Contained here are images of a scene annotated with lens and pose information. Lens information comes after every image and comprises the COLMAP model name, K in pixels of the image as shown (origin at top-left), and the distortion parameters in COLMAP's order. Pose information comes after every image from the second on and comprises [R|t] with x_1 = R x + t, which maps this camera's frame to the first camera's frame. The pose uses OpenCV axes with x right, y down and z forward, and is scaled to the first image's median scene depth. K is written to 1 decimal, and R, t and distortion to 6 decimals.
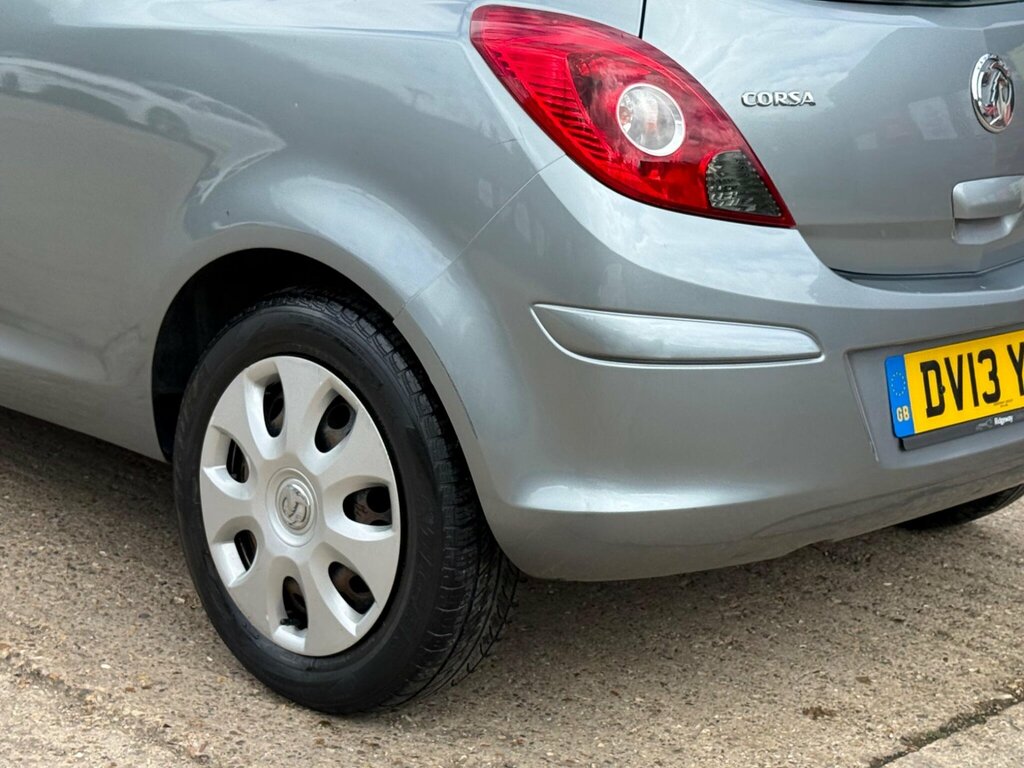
lens RADIAL K [[2016.4, 0, 512.0], [0, 2016.4, 384.0], [0, 0, 1]] dist [0.107145, 0.270578]
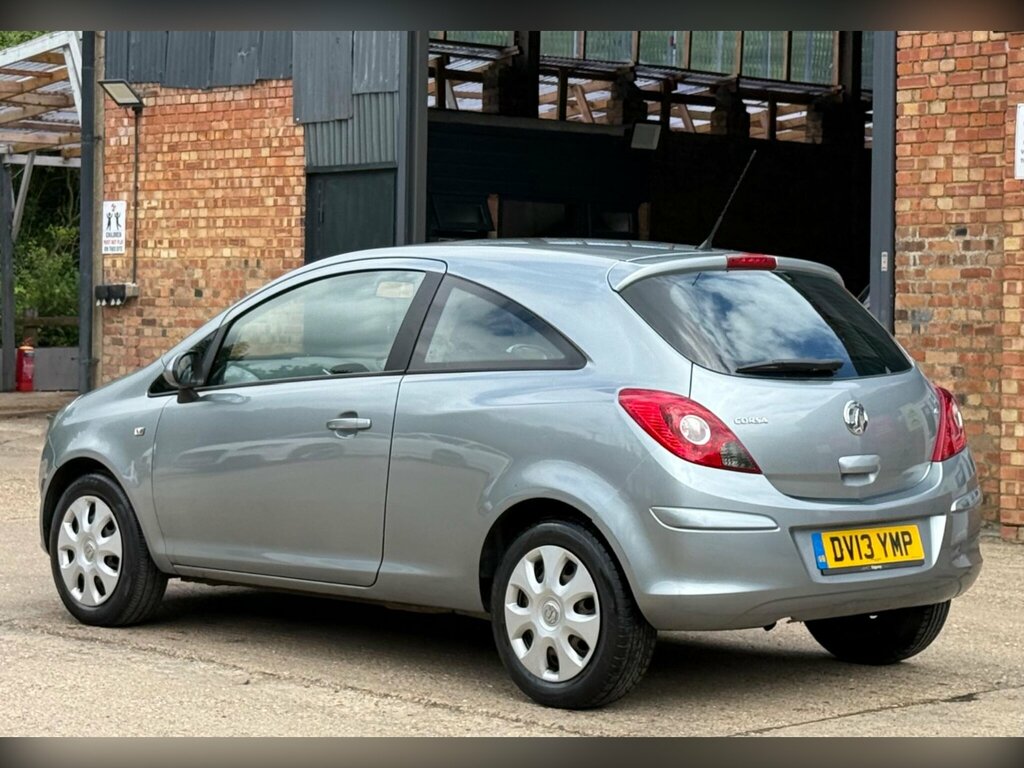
lens RADIAL K [[2264.6, 0, 492.0], [0, 2264.6, 382.4], [0, 0, 1]] dist [0.115641, 0.311740]
pose [[0.996201, -0.056261, -0.066472, 0.008714], [0.041101, 0.976690, -0.210682, 0.337537], [0.076776, 0.207150, 0.975292, -1.507900]]
